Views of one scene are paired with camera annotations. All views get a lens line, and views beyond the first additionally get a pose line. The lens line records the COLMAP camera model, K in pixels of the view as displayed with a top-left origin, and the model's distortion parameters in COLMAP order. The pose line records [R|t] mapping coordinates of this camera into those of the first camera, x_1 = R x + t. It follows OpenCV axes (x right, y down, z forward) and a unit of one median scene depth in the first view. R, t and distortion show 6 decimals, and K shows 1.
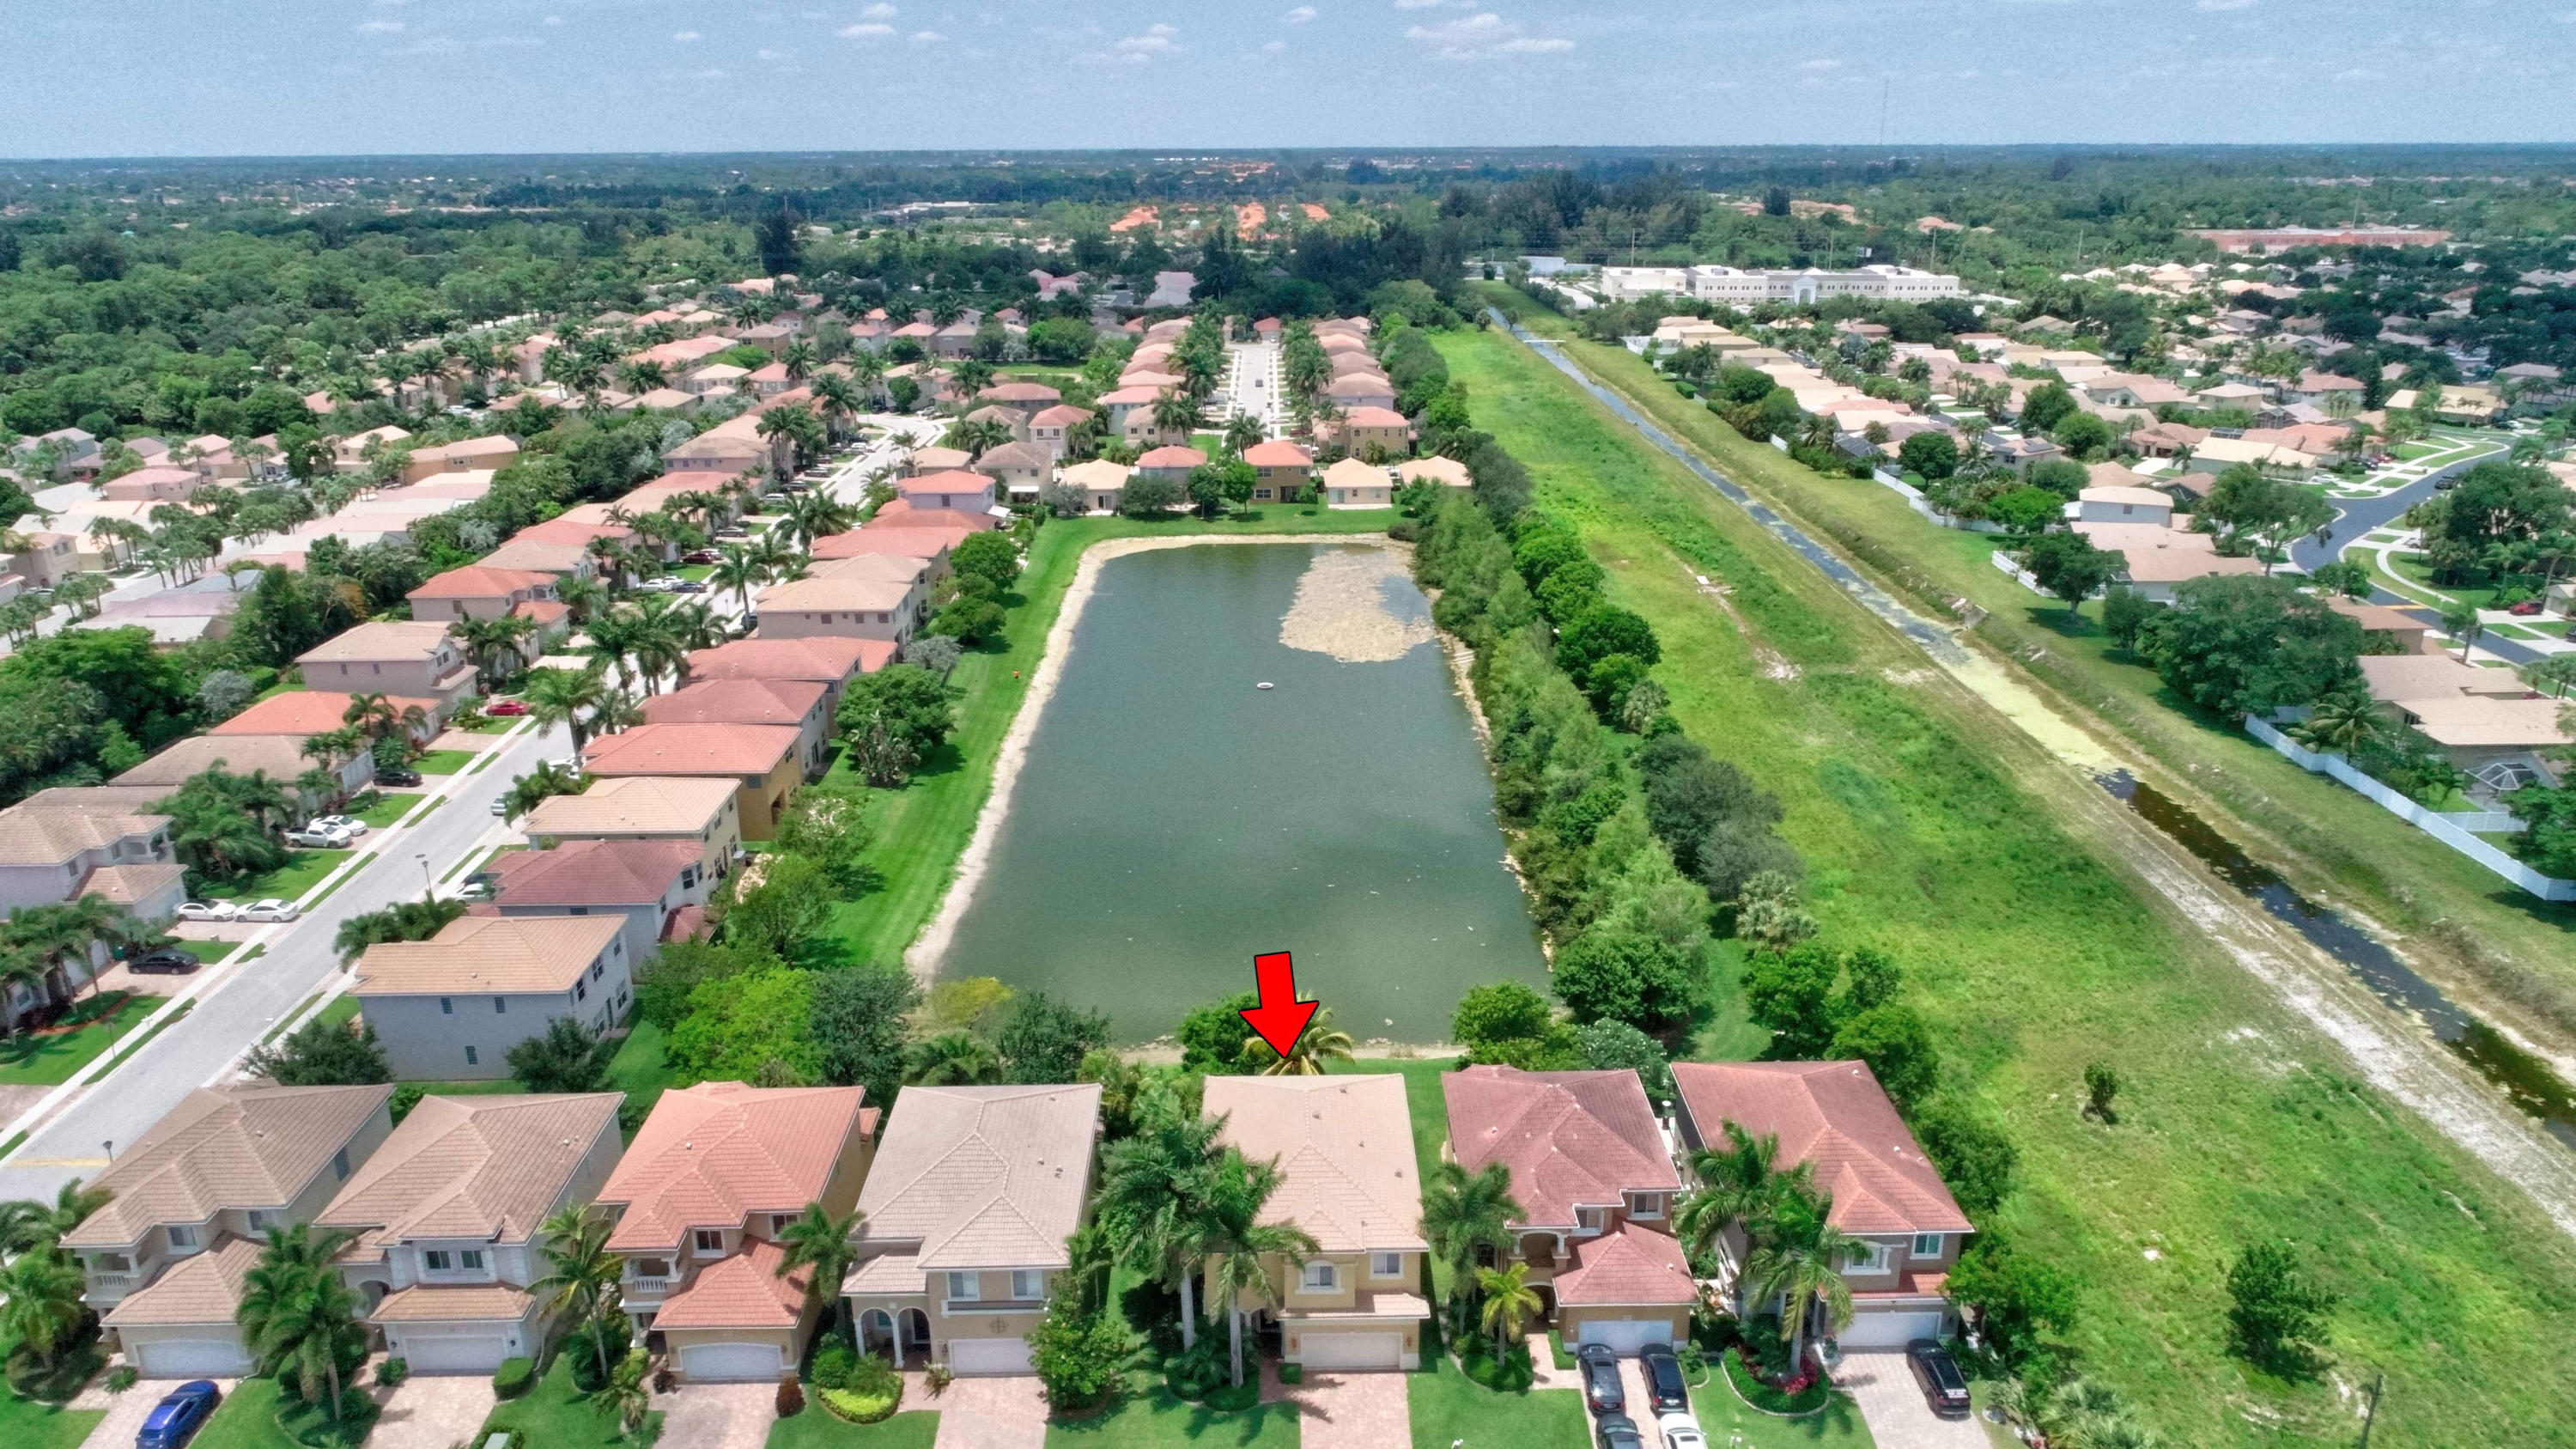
lens RADIAL K [[1727.7, 0, 1292.8], [0, 1727.7, 719.4], [0, 0, 1]] dist [-0.000281, -0.005554]
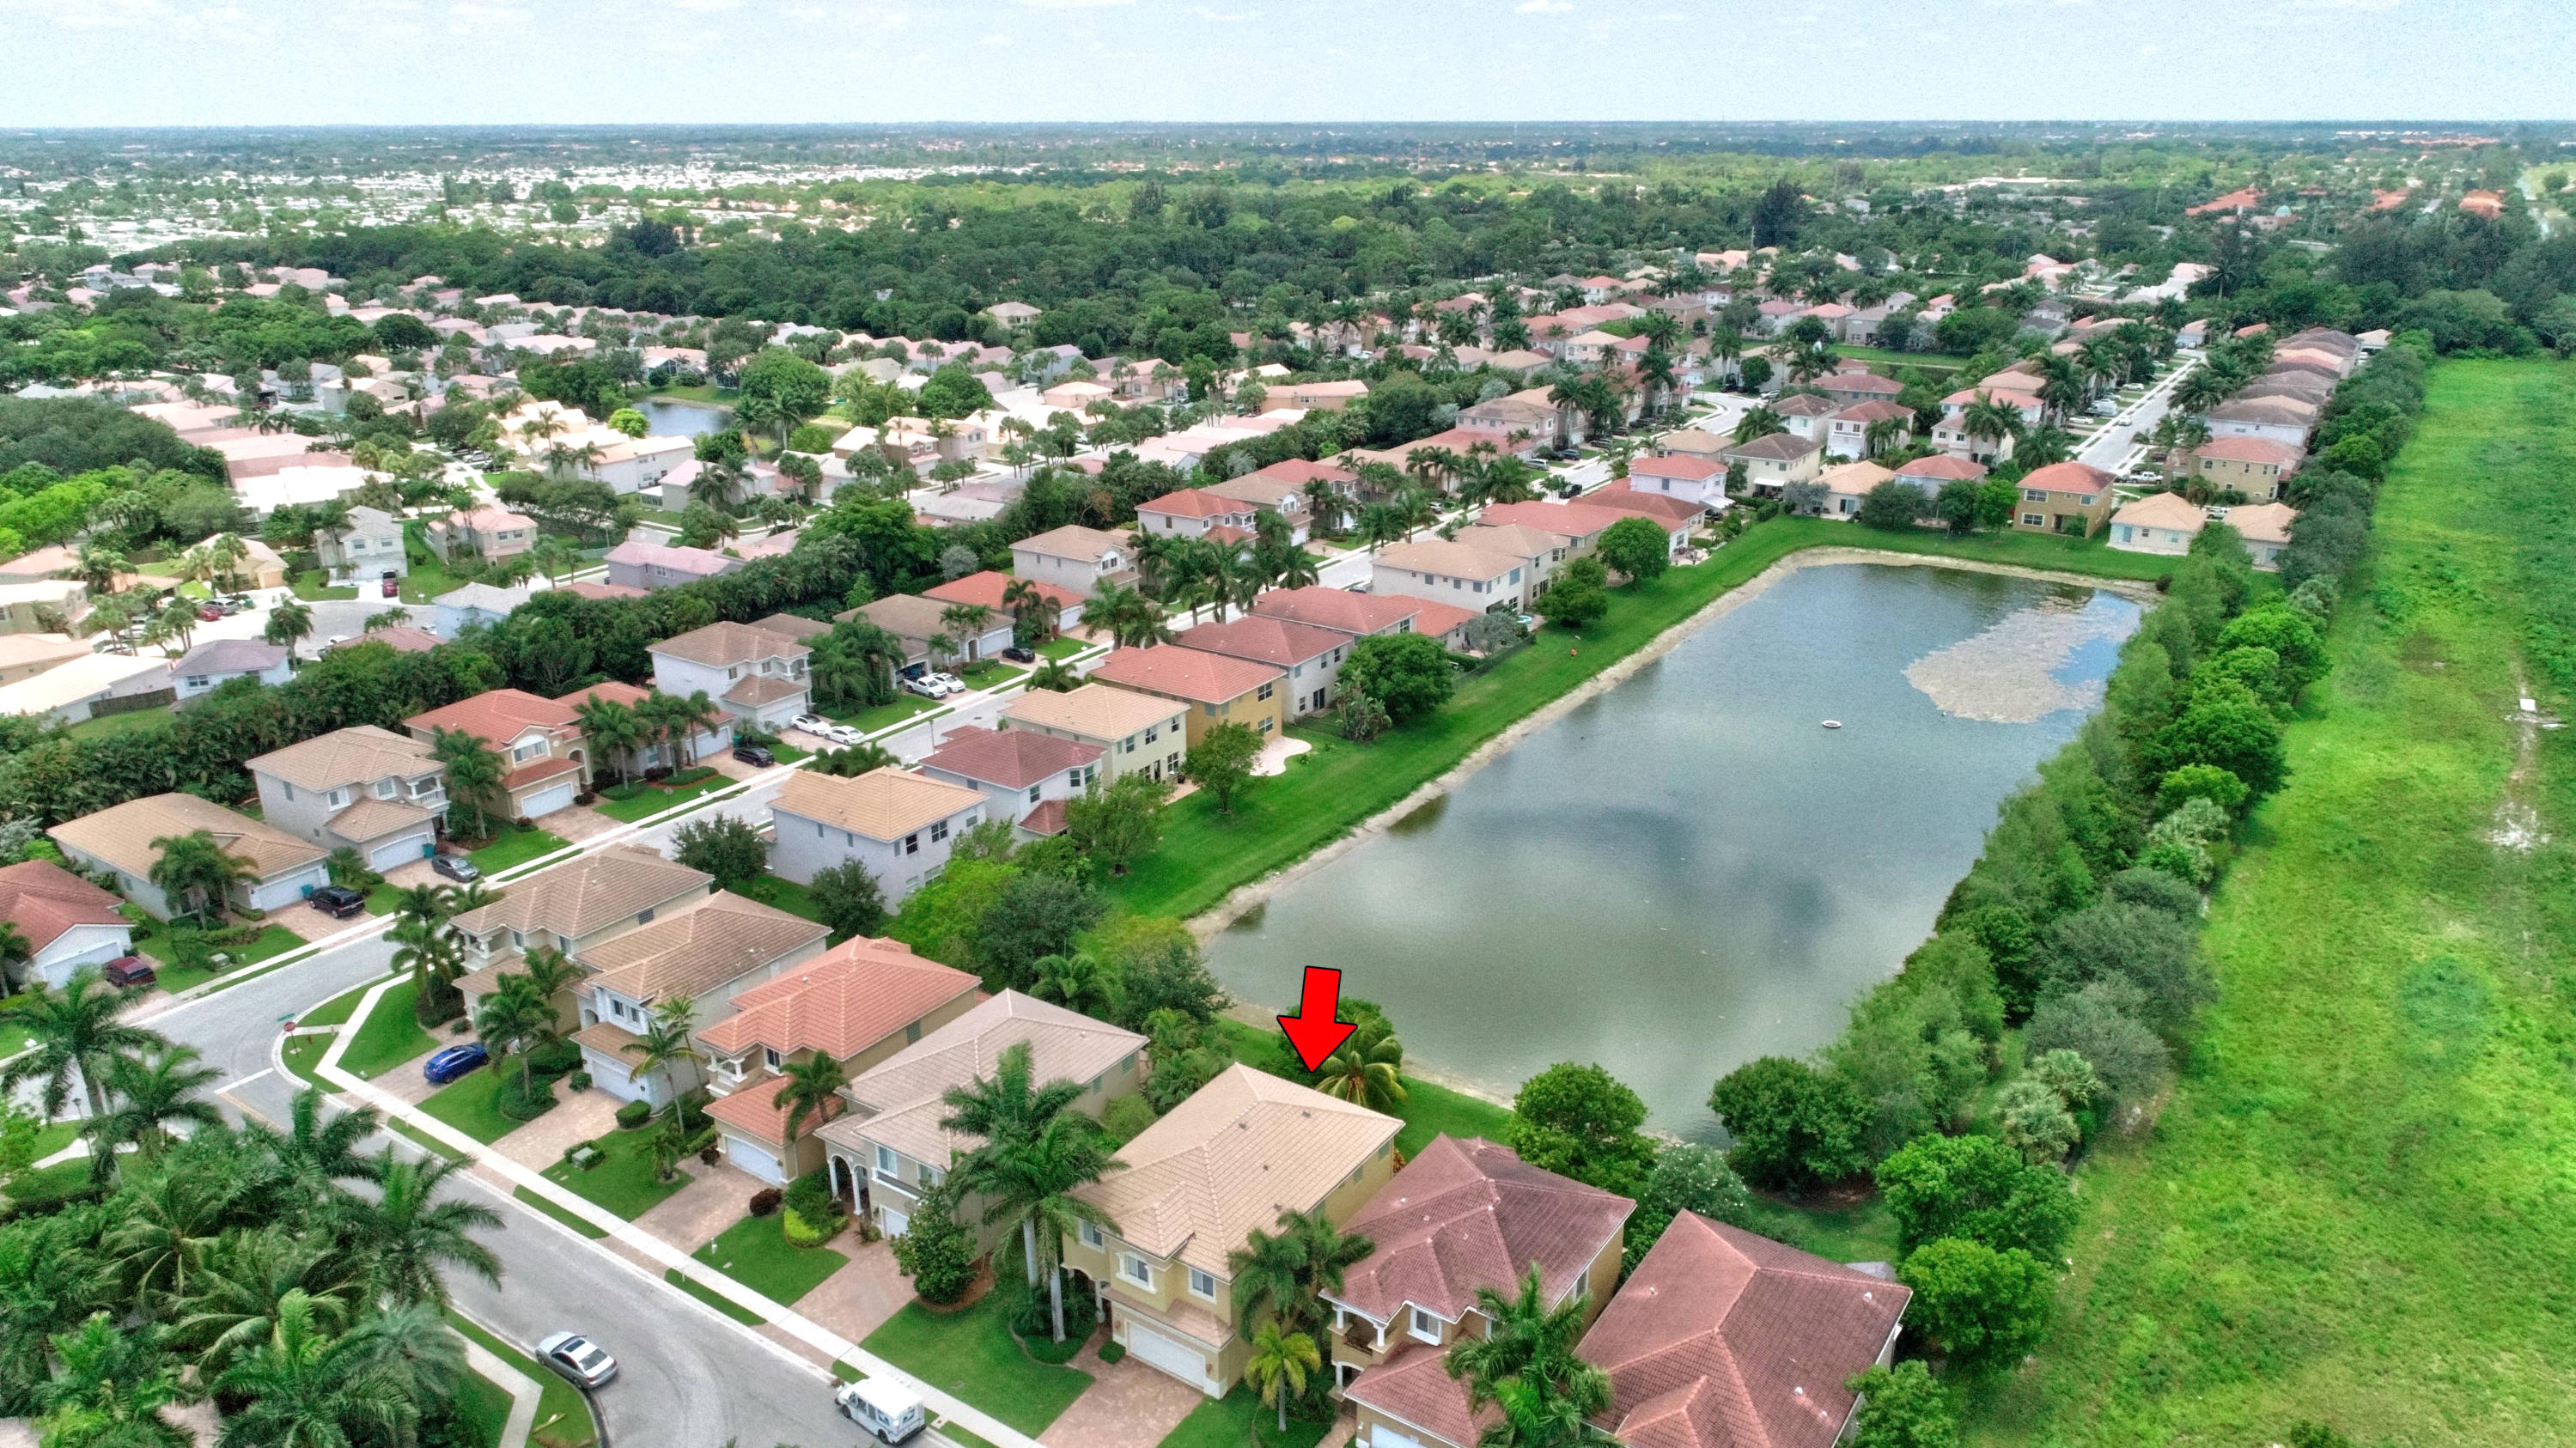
lens RADIAL K [[1727.3, 0, 1292.8], [0, 1727.3, 718.9], [0, 0, 1]] dist [-0.000281, -0.005554]
pose [[0.821627, 0.192340, -0.536596, 0.535885], [-0.183850, 0.980463, 0.069935, -0.074281], [0.539564, 0.041193, 0.840936, 0.178425]]
